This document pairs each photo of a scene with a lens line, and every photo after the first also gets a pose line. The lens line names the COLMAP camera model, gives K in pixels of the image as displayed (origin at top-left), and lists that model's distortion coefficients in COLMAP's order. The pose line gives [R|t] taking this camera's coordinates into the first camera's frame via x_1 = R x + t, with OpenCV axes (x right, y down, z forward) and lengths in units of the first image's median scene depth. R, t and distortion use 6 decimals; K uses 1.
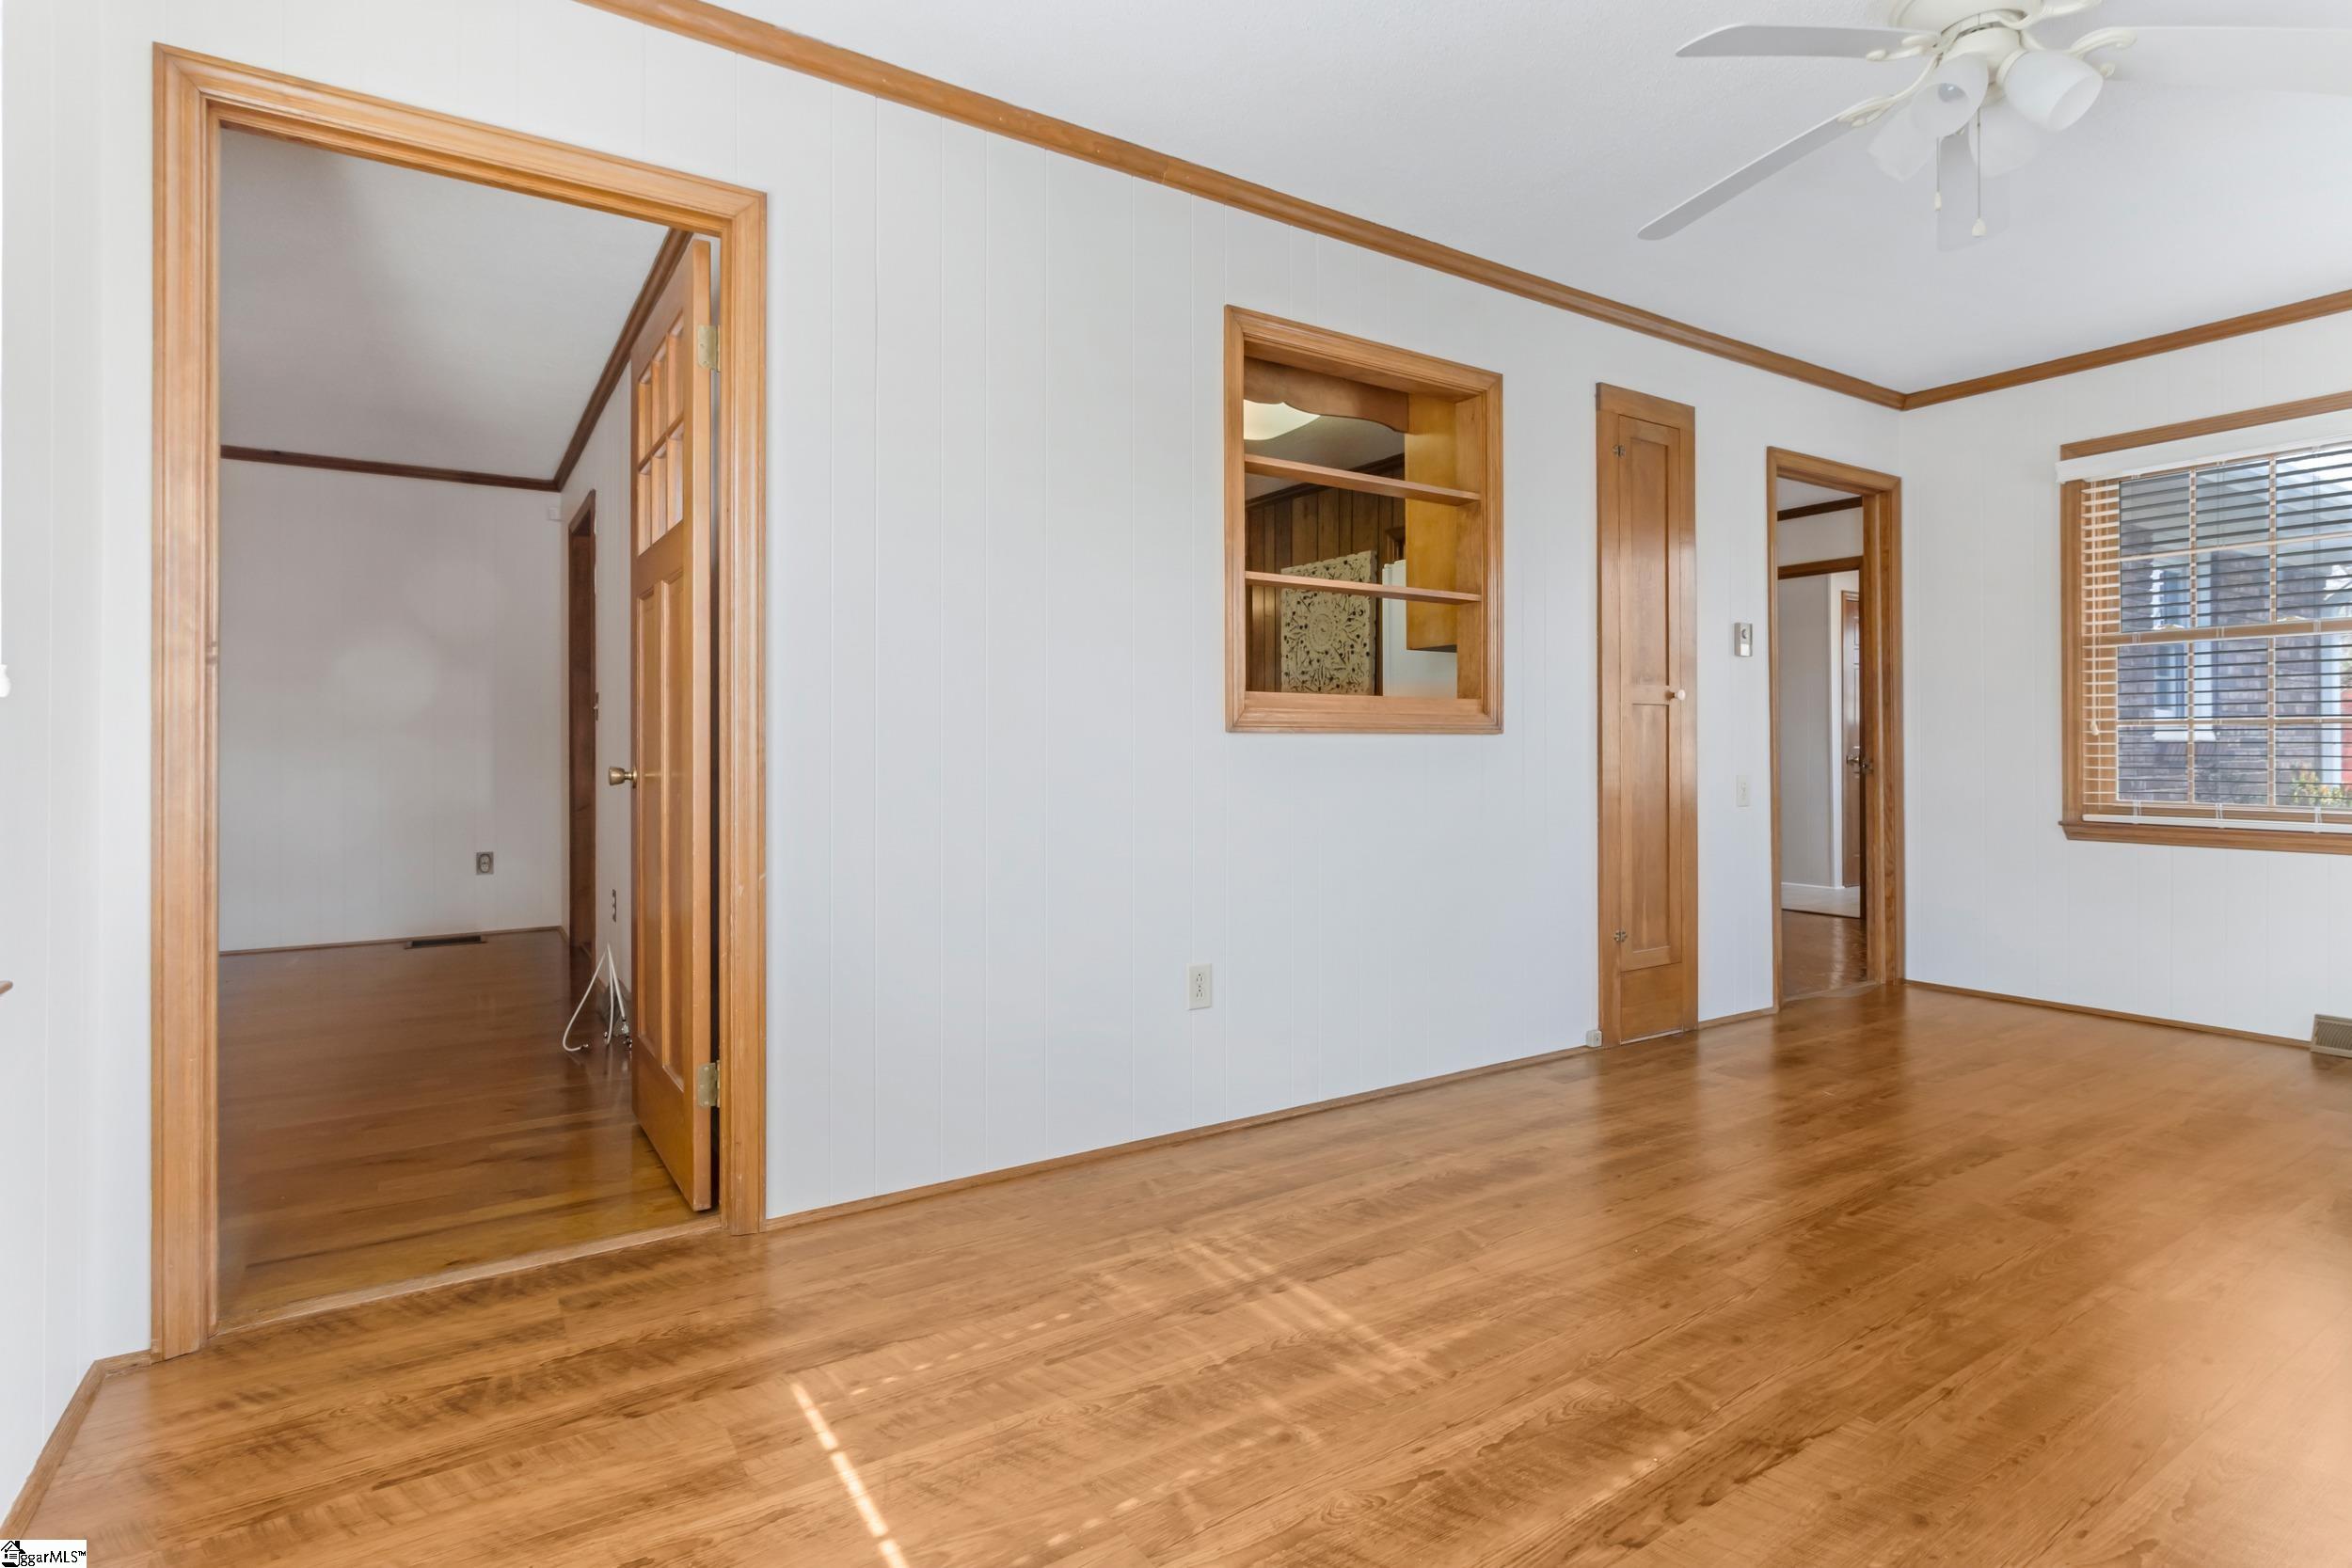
lens RADIAL K [[1161.3, 0, 1197.7], [0, 1161.3, 735.9], [0, 0, 1]] dist [-0.001307, -0.000618]
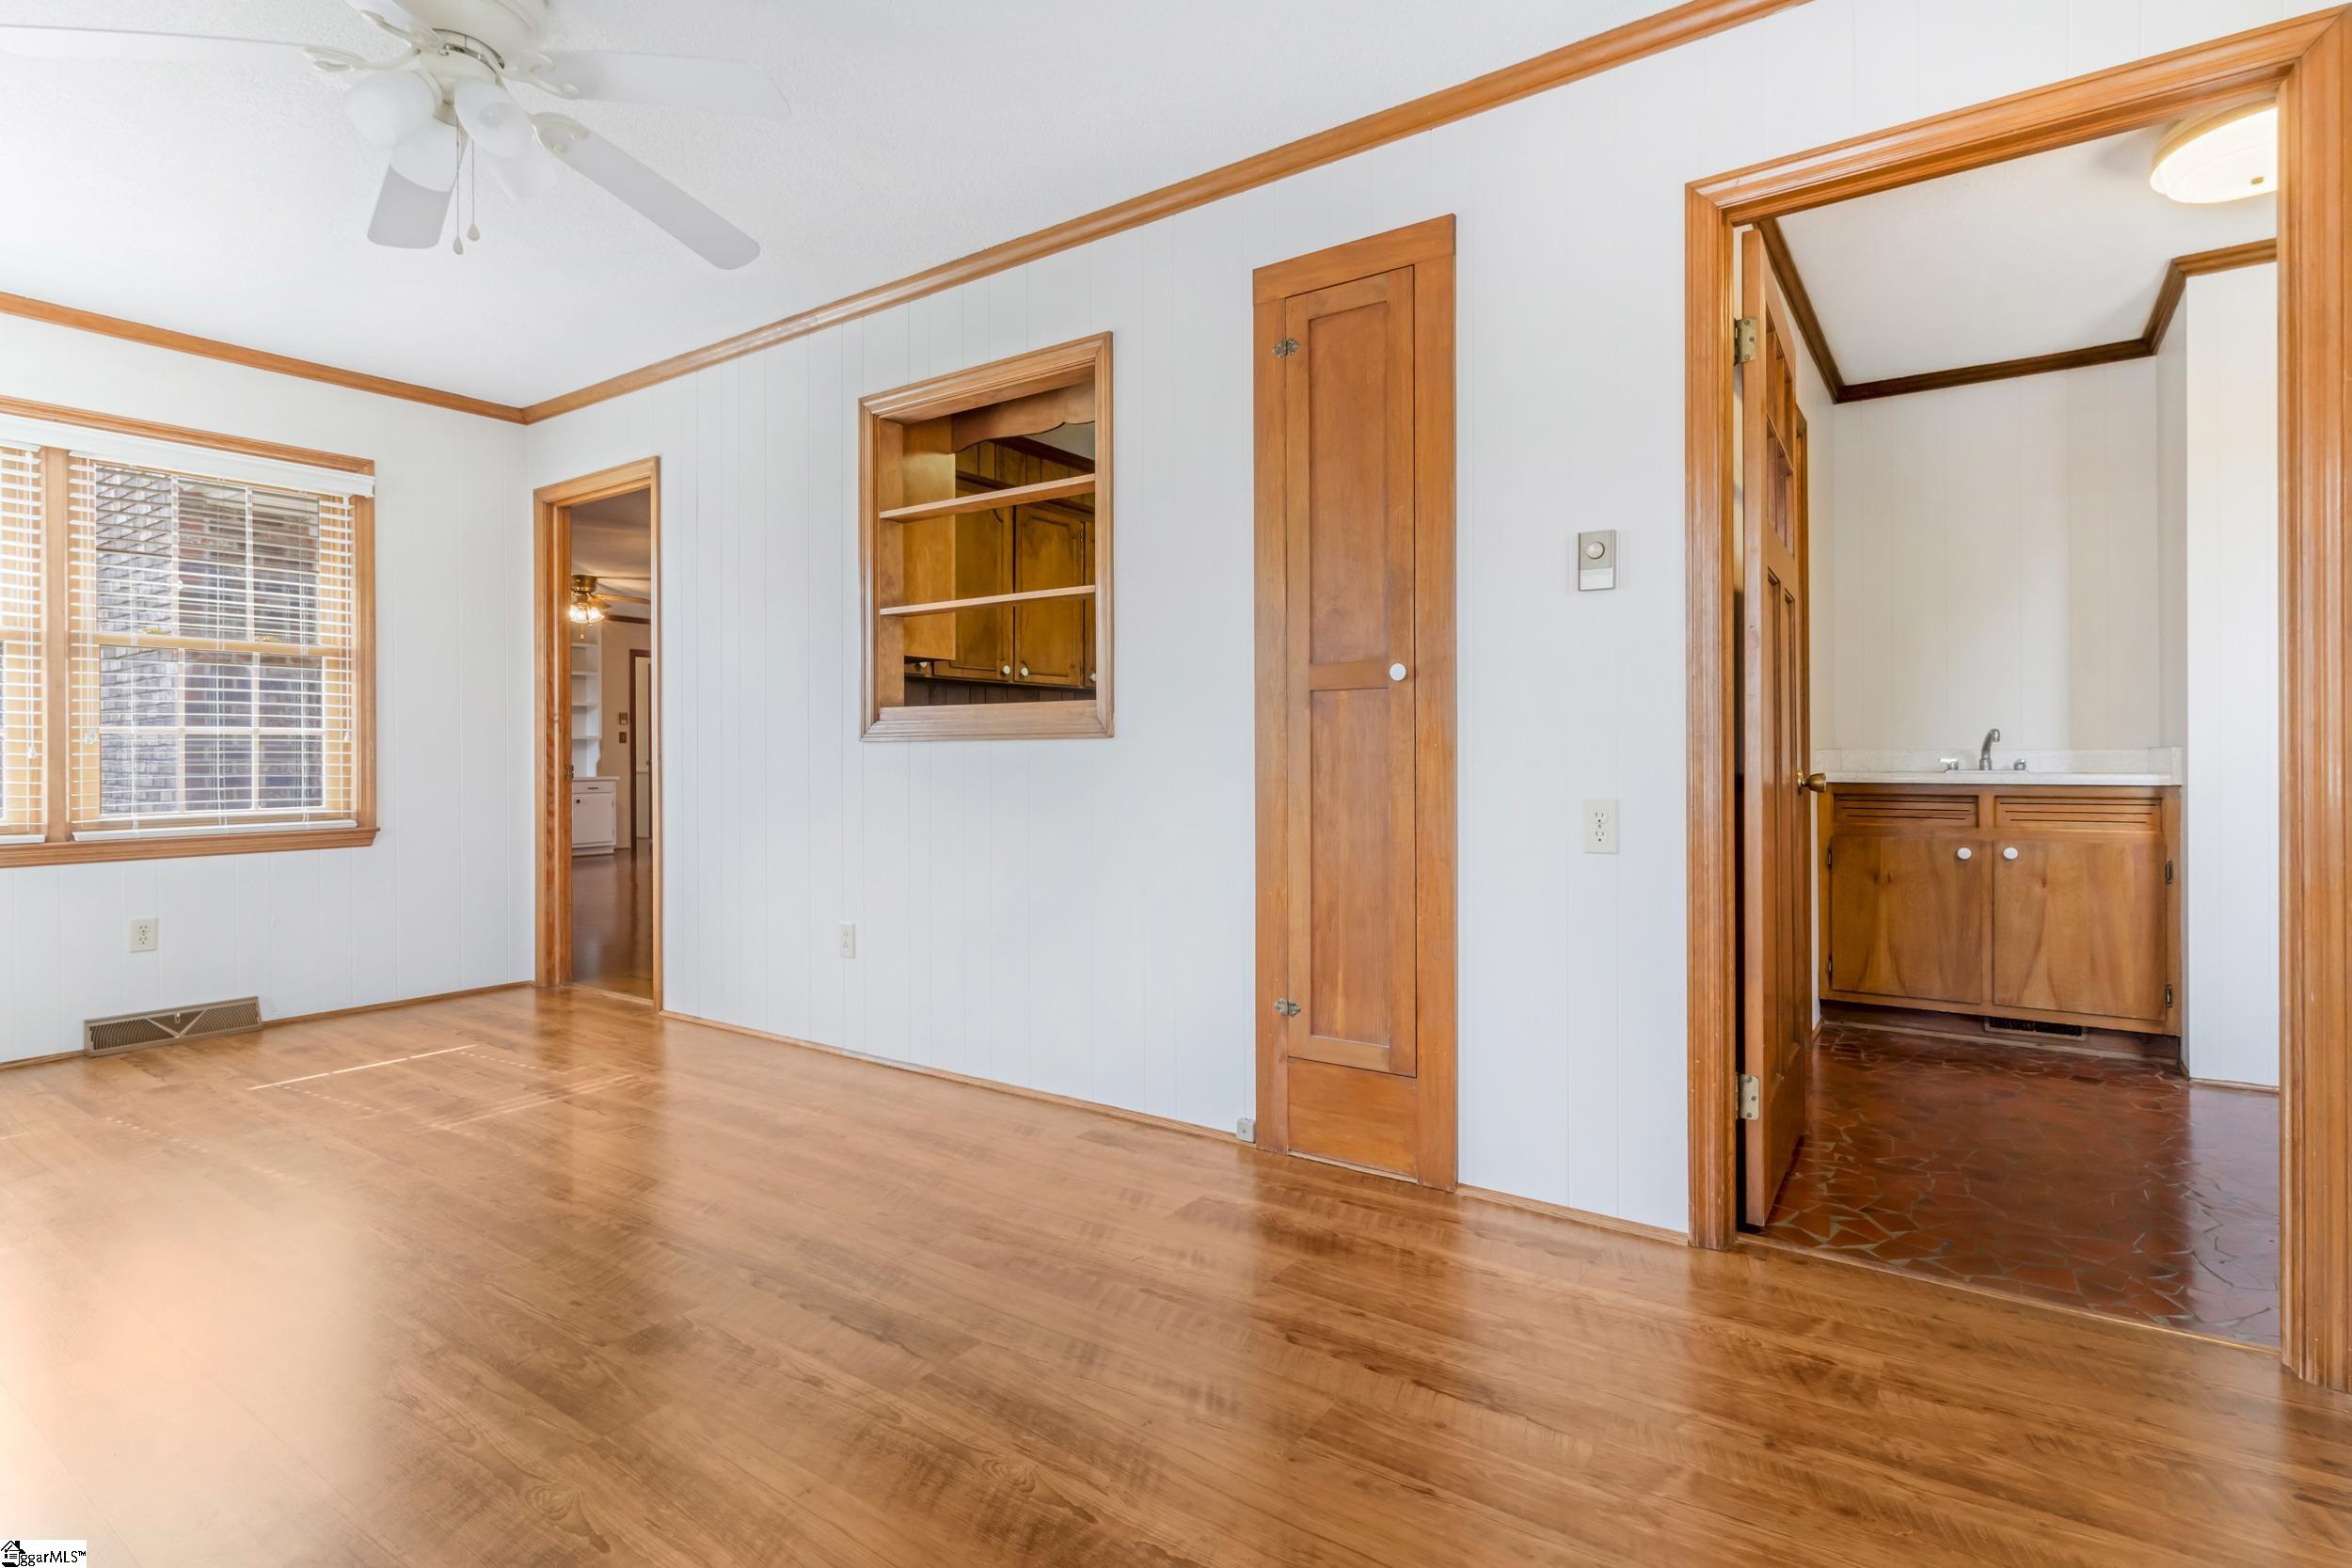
lens RADIAL K [[1161.3, 0, 1183.8], [0, 1161.3, 758.3], [0, 0, 1]] dist [-0.001307, -0.000618]
pose [[0.376274, 0.000745, -0.926508, 1.045341], [0.012772, 0.999900, 0.005990, 0.008745], [0.926420, -0.014087, 0.376227, 0.678442]]
